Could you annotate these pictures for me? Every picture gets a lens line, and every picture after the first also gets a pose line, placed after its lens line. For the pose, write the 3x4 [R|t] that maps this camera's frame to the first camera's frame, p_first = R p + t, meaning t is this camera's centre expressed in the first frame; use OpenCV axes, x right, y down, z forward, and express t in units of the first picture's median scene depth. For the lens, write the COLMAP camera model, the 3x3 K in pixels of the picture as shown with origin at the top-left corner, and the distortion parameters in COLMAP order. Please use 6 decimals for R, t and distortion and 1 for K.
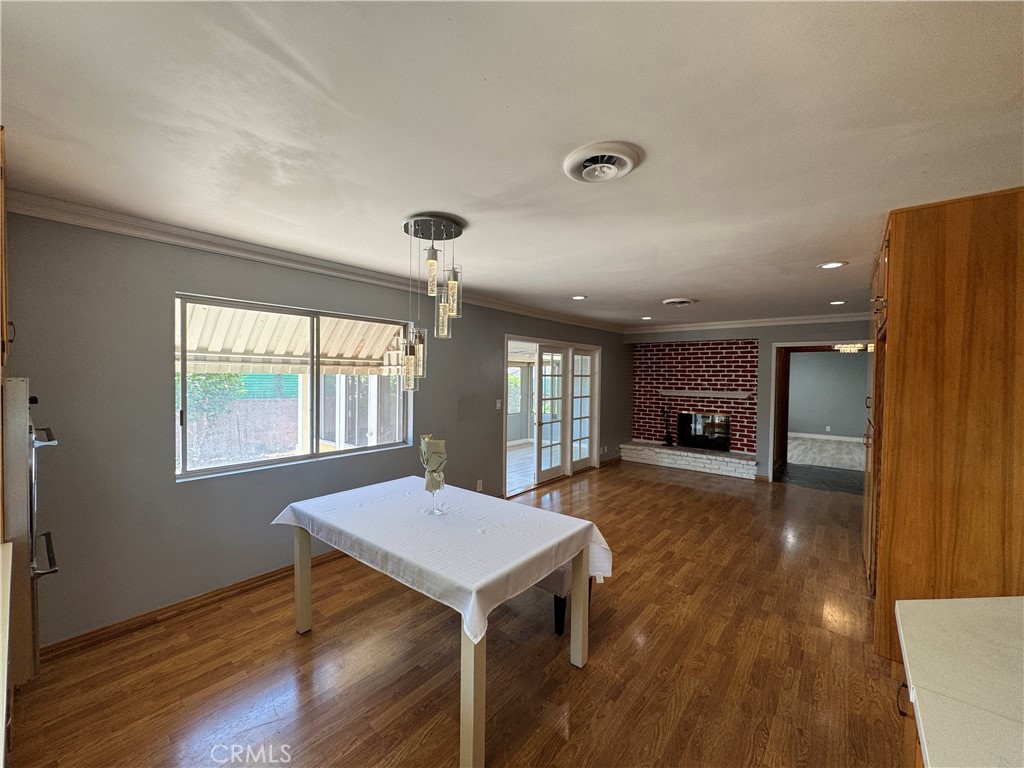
lens RADIAL K [[408.5, 0, 512.9], [0, 408.5, 386.3], [0, 0, 1]] dist [-0.003177, -0.000017]
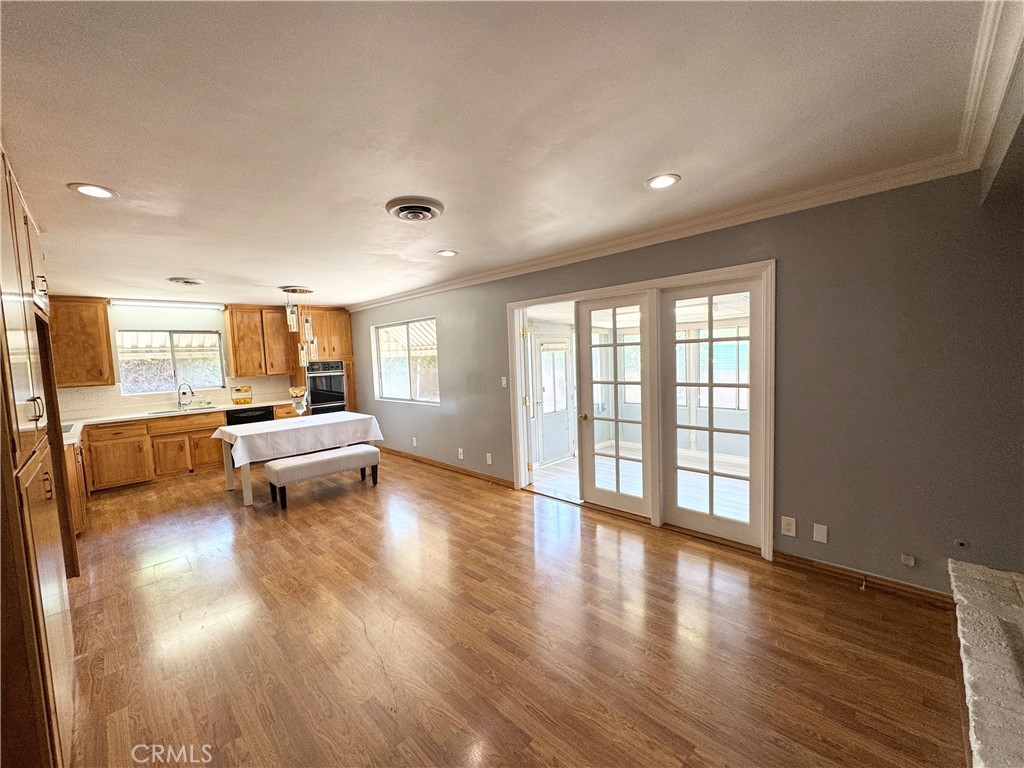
lens RADIAL K [[408.5, 0, 506.6], [0, 408.5, 381.6], [0, 0, 1]] dist [-0.003177, -0.000017]
pose [[-0.092791, 0.058434, -0.993969, 0.885549], [0.011279, 0.998274, 0.057634, -0.009375], [0.995622, -0.005863, -0.093290, 1.089338]]
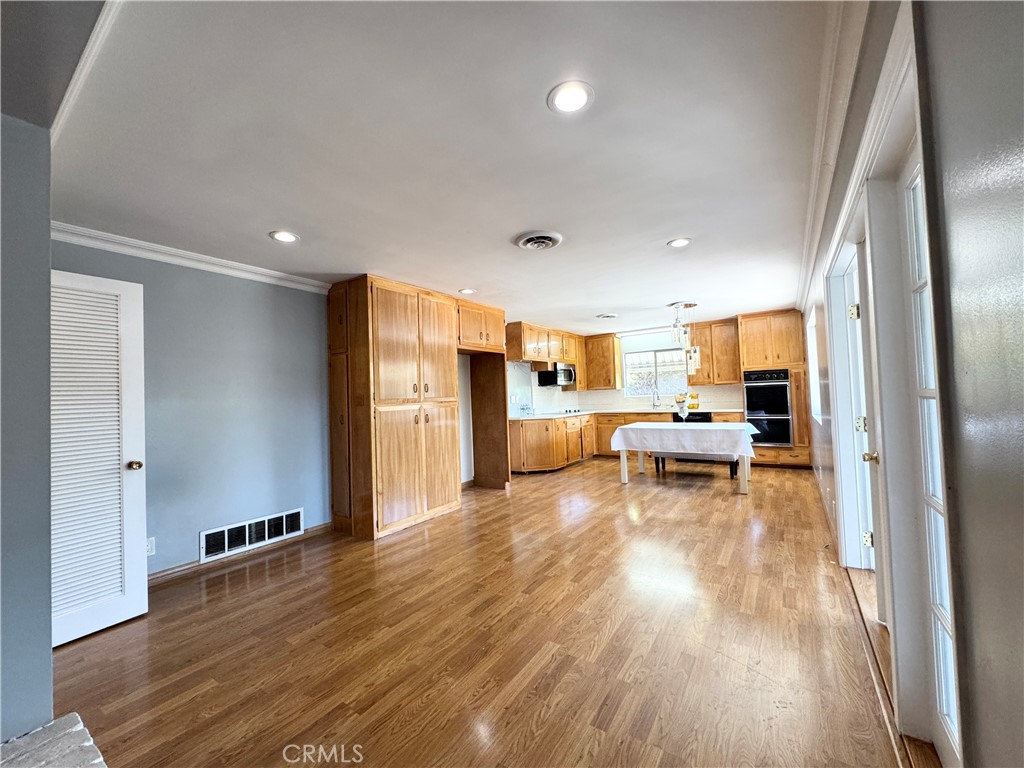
lens RADIAL K [[408.5, 0, 516.4], [0, 408.5, 381.8], [0, 0, 1]] dist [-0.003177, -0.000017]
pose [[-0.994407, 0.019382, -0.103824, 0.483263], [0.020411, 0.999752, -0.008857, 0.026347], [0.103626, -0.010927, -0.994556, 1.544108]]
